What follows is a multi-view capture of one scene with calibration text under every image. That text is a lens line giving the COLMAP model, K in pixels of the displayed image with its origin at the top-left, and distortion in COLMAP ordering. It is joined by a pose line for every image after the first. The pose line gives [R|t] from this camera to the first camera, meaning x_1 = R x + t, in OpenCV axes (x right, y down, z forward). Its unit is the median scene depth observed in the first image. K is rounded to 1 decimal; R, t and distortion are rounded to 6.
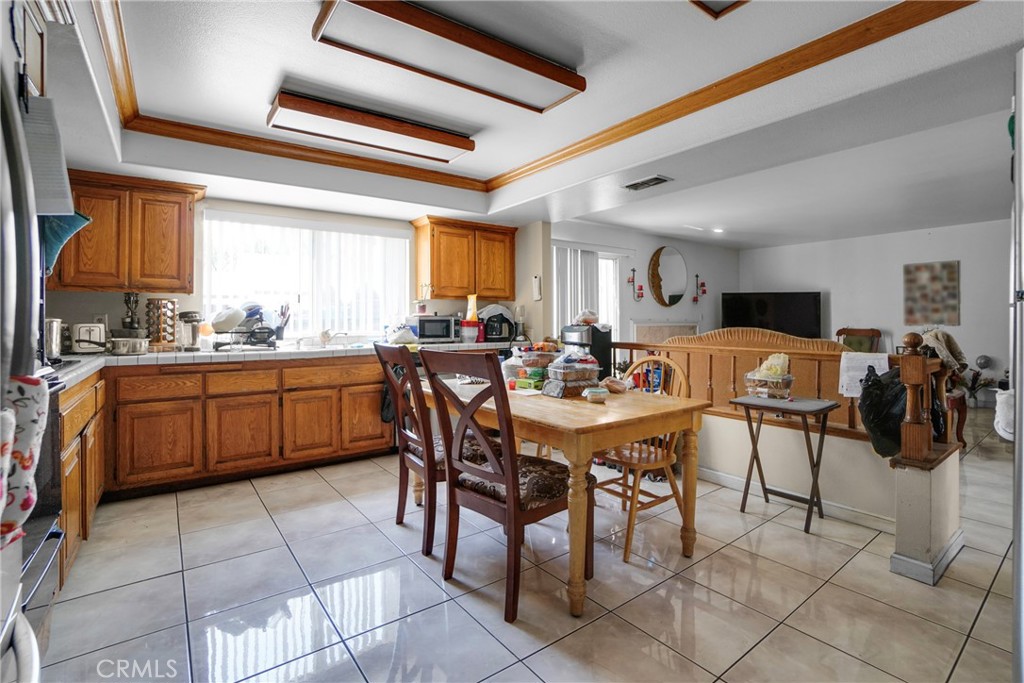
lens RADIAL K [[457.7, 0, 502.5], [0, 457.7, 313.2], [0, 0, 1]] dist [-0.027399, 0.001058]
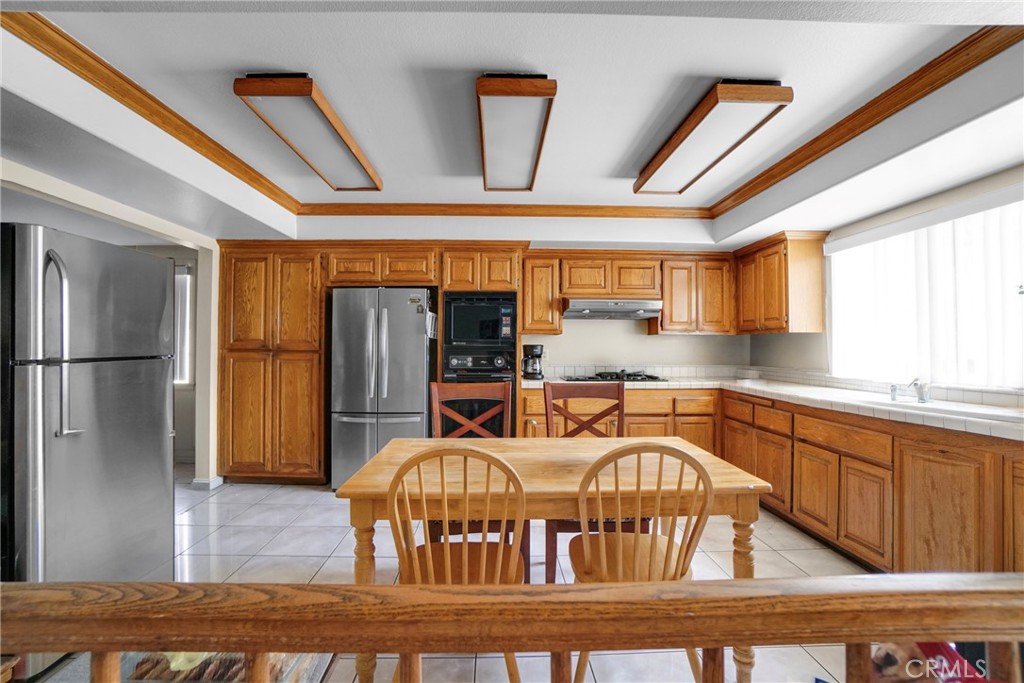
lens RADIAL K [[457.7, 0, 509.6], [0, 457.7, 339.1], [0, 0, 1]] dist [-0.027399, 0.001058]
pose [[-0.567453, -0.011856, -0.823321, 0.576753], [0.009614, 0.999733, -0.021022, -0.010813], [0.823350, -0.019844, -0.567187, 1.058248]]
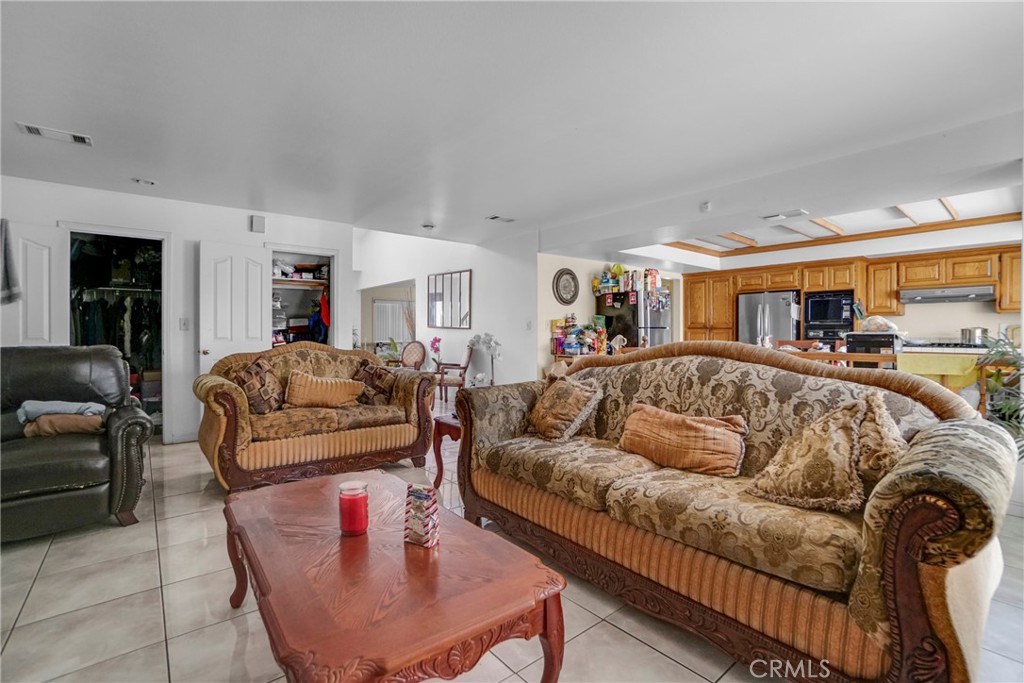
lens RADIAL K [[457.7, 0, 514.1], [0, 457.7, 333.9], [0, 0, 1]] dist [-0.027399, 0.001058]
pose [[-0.998577, 0.003390, -0.053219, 1.088581], [0.003951, 0.999938, -0.010446, 0.039347], [0.053180, -0.010641, -0.998528, 2.191405]]
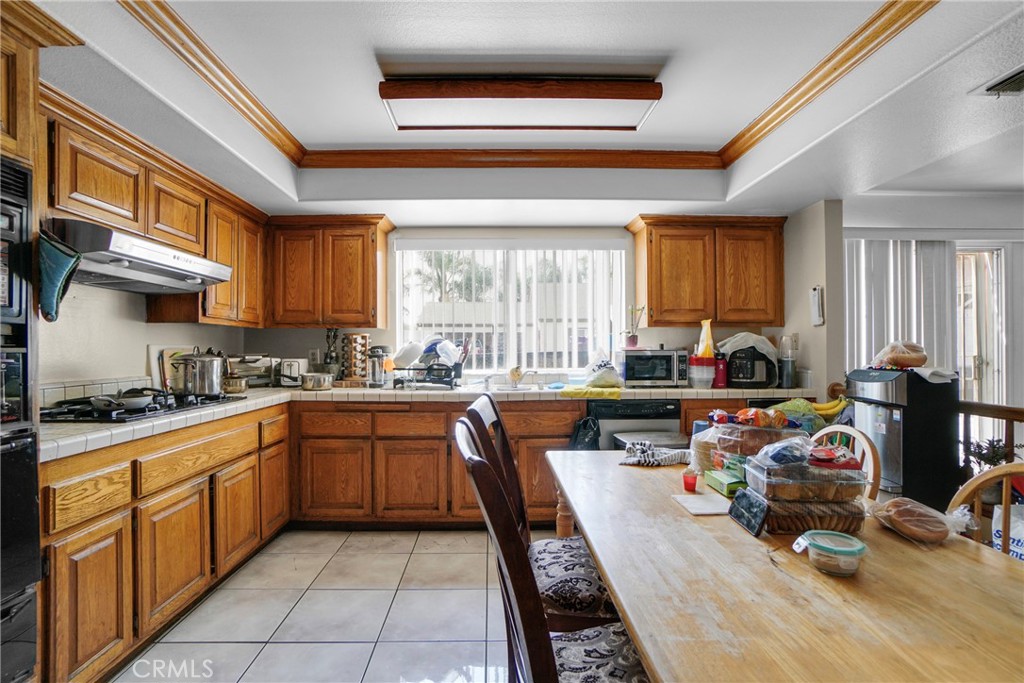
lens RADIAL K [[486.2, 0, 507.6], [0, 486.2, 344.3], [0, 0, 1]] dist [-0.037672, 0.003688]
pose [[0.827880, -0.001836, -0.560902, 0.129252], [0.006514, 0.999959, 0.006341, -0.012868], [0.560867, -0.008904, 0.827858, 0.295908]]
